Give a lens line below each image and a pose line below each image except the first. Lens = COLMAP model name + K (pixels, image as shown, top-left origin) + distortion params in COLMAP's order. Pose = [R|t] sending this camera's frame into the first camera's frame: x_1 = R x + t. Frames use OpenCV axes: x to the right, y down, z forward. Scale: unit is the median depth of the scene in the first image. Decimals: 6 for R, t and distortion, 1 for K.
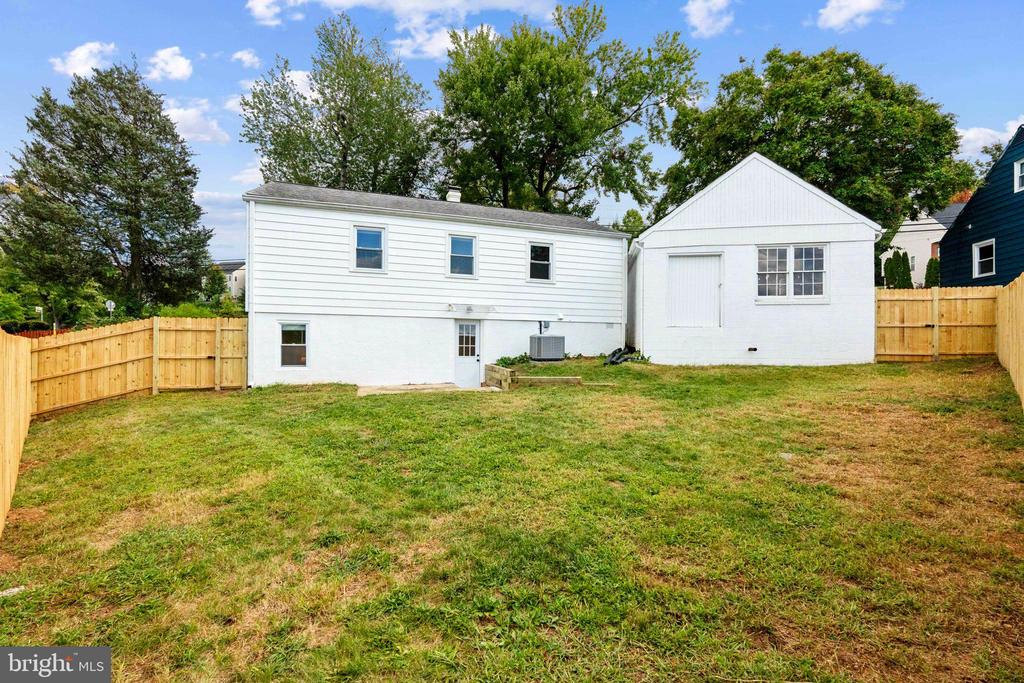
lens RADIAL K [[455.3, 0, 512.0], [0, 455.3, 341.5], [0, 0, 1]] dist [-0.000485, -0.000163]
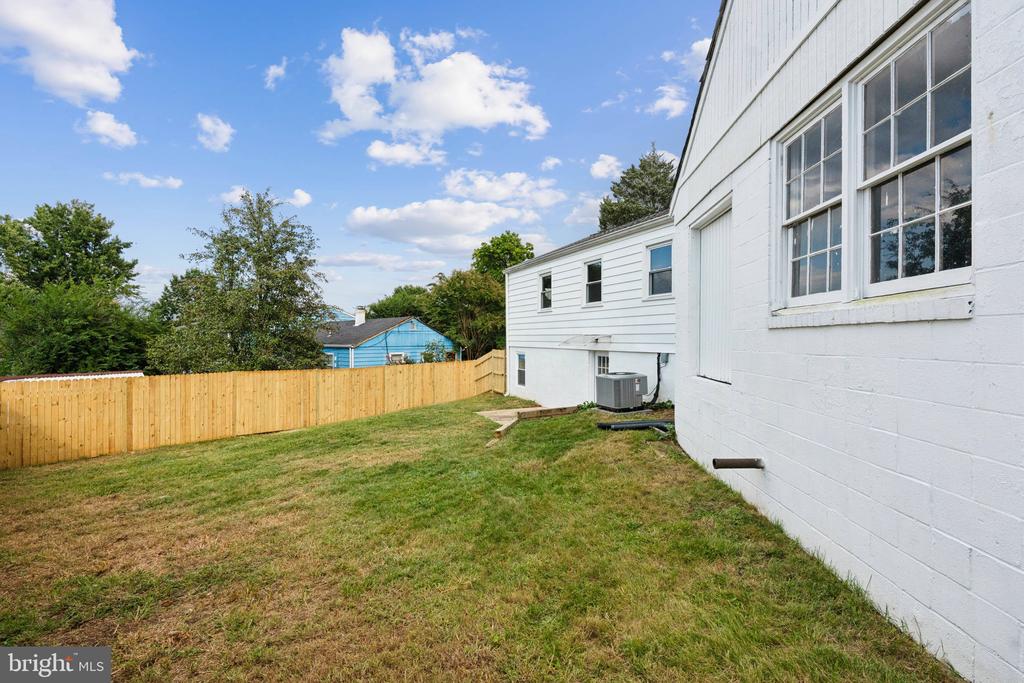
lens RADIAL K [[455.3, 0, 512.0], [0, 455.3, 341.5], [0, 0, 1]] dist [-0.000485, -0.000163]
pose [[0.087562, -0.001238, -0.996158, 0.824718], [0.001666, 0.999998, -0.001096, -0.069199], [0.996158, -0.001564, 0.087564, 0.775425]]
